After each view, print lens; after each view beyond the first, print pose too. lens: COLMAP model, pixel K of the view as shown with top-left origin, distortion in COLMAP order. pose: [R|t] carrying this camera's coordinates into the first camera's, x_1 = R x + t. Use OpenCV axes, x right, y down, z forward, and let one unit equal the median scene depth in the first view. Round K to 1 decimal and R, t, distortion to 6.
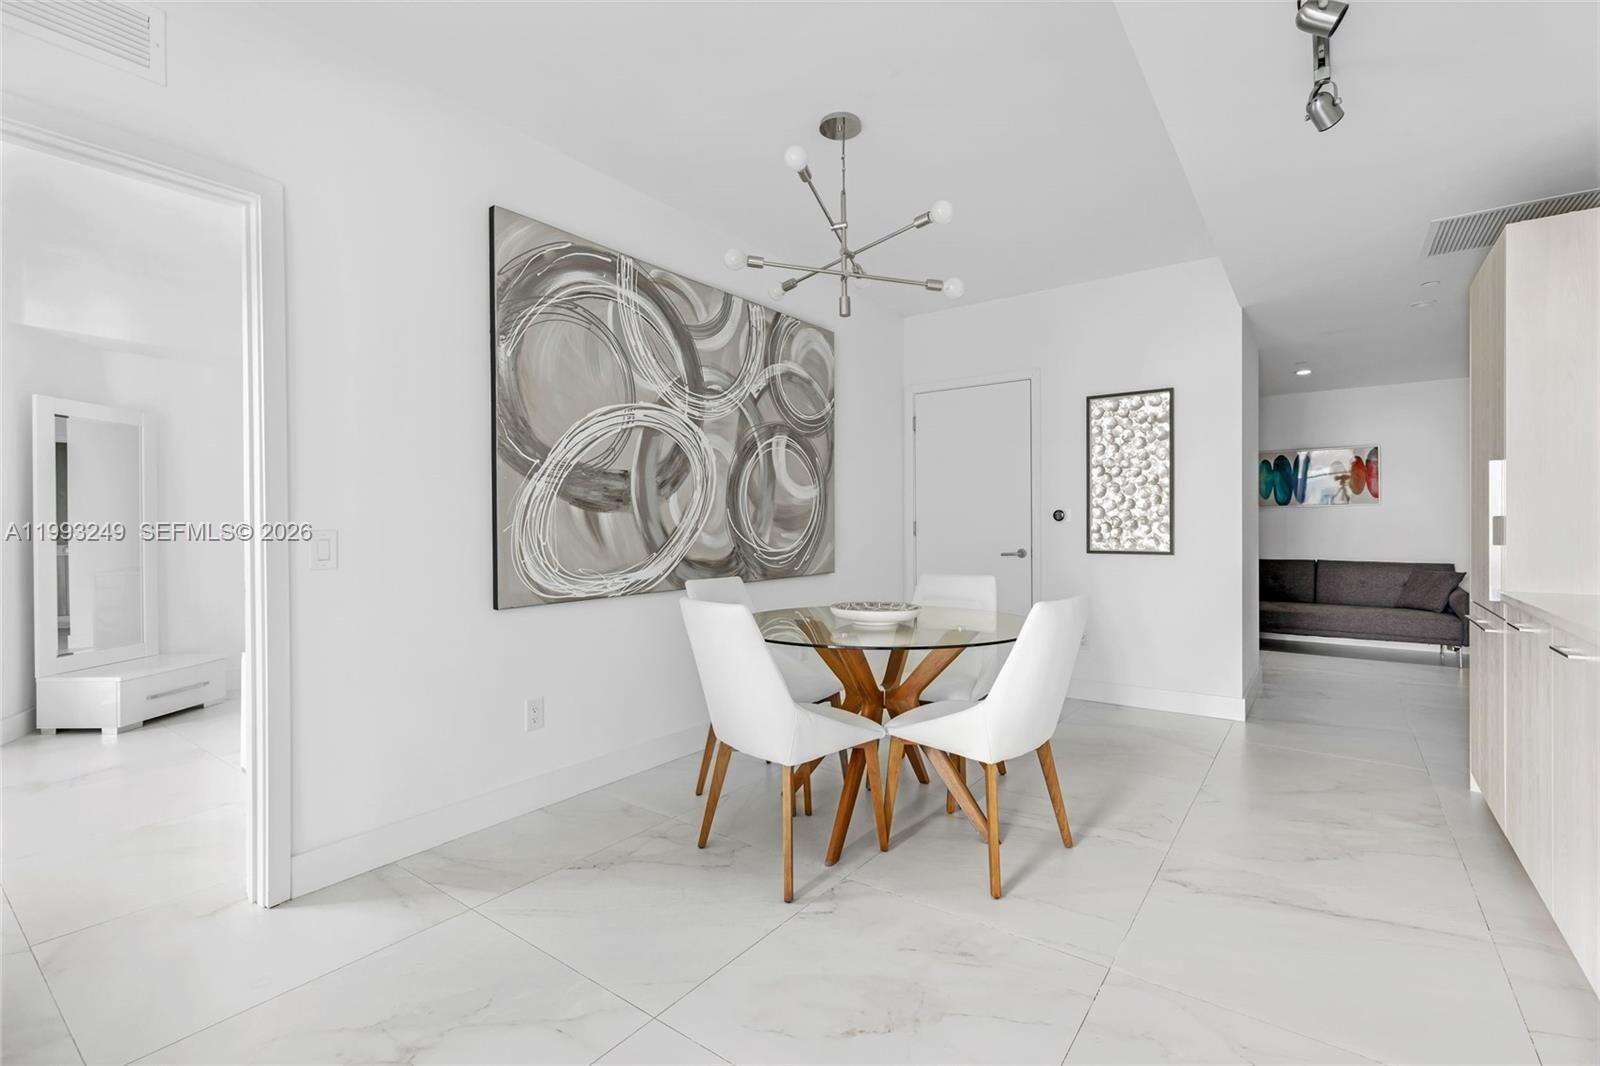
lens RADIAL K [[717.2, 0, 805.7], [0, 717.2, 534.4], [0, 0, 1]] dist [0.002042, 0.000485]
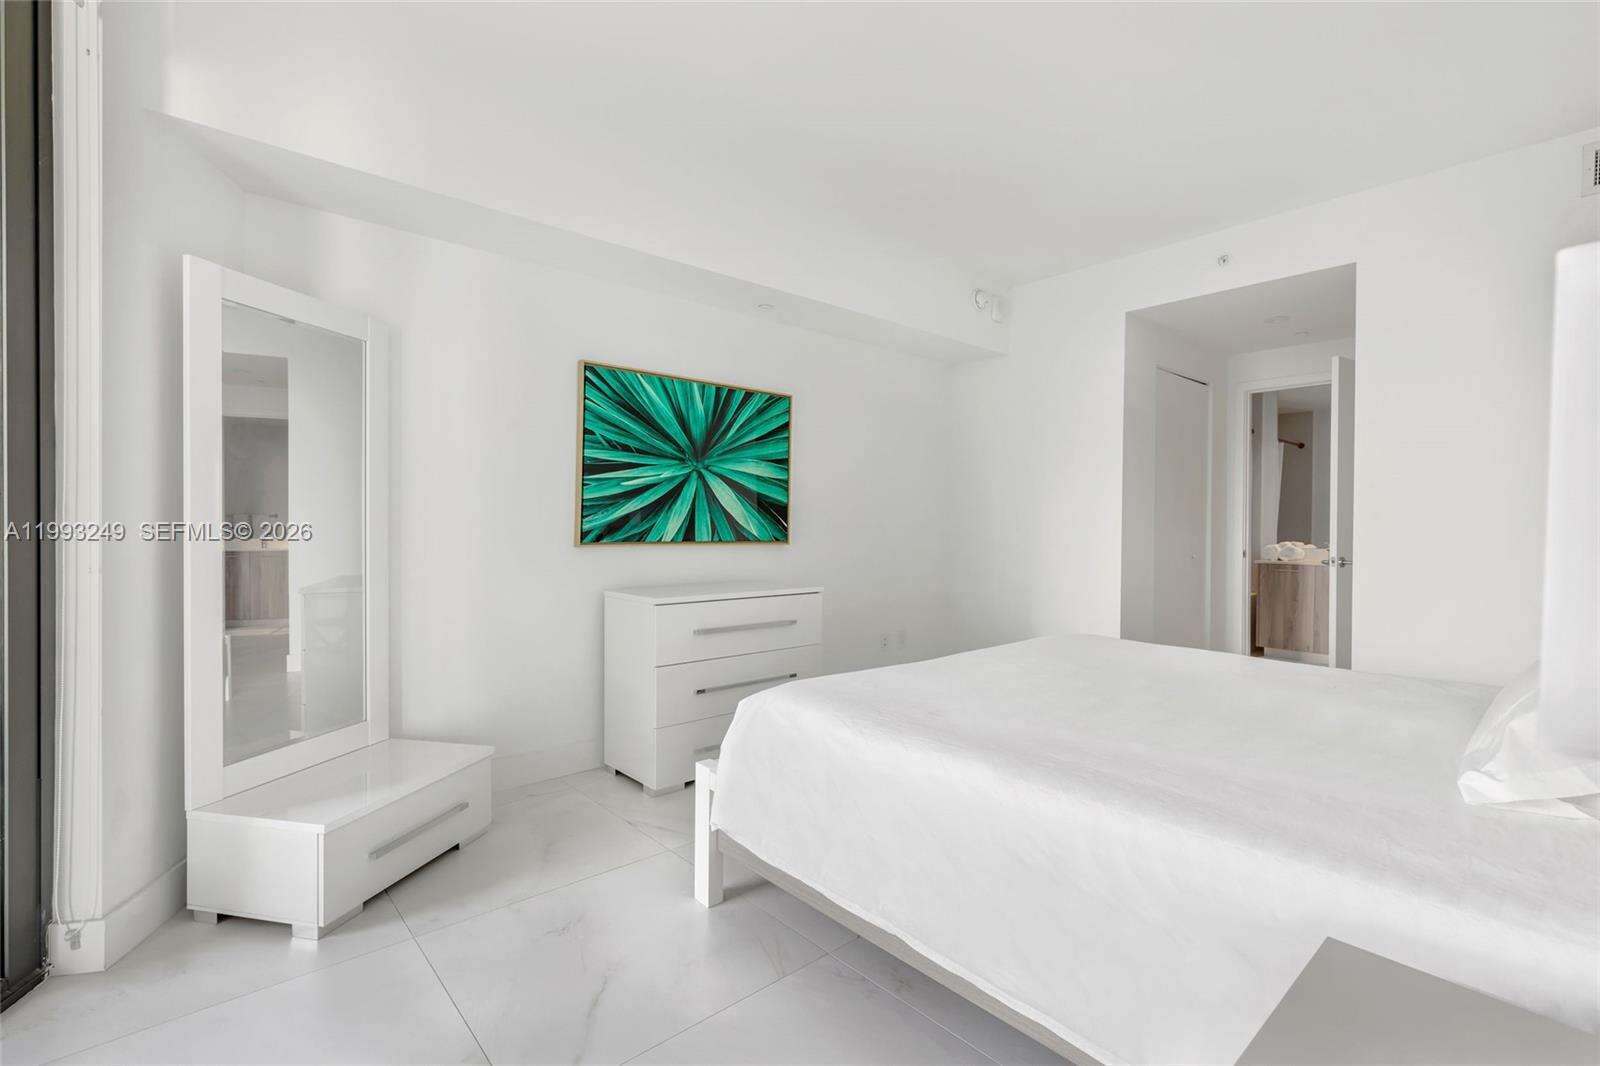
lens RADIAL K [[717.2, 0, 794.3], [0, 717.2, 528.0], [0, 0, 1]] dist [0.002042, 0.000485]
pose [[0.976216, 0.006609, -0.216699, -0.537666], [-0.005483, 0.999968, 0.005798, -0.005145], [0.216730, -0.004472, 0.976221, 0.594541]]
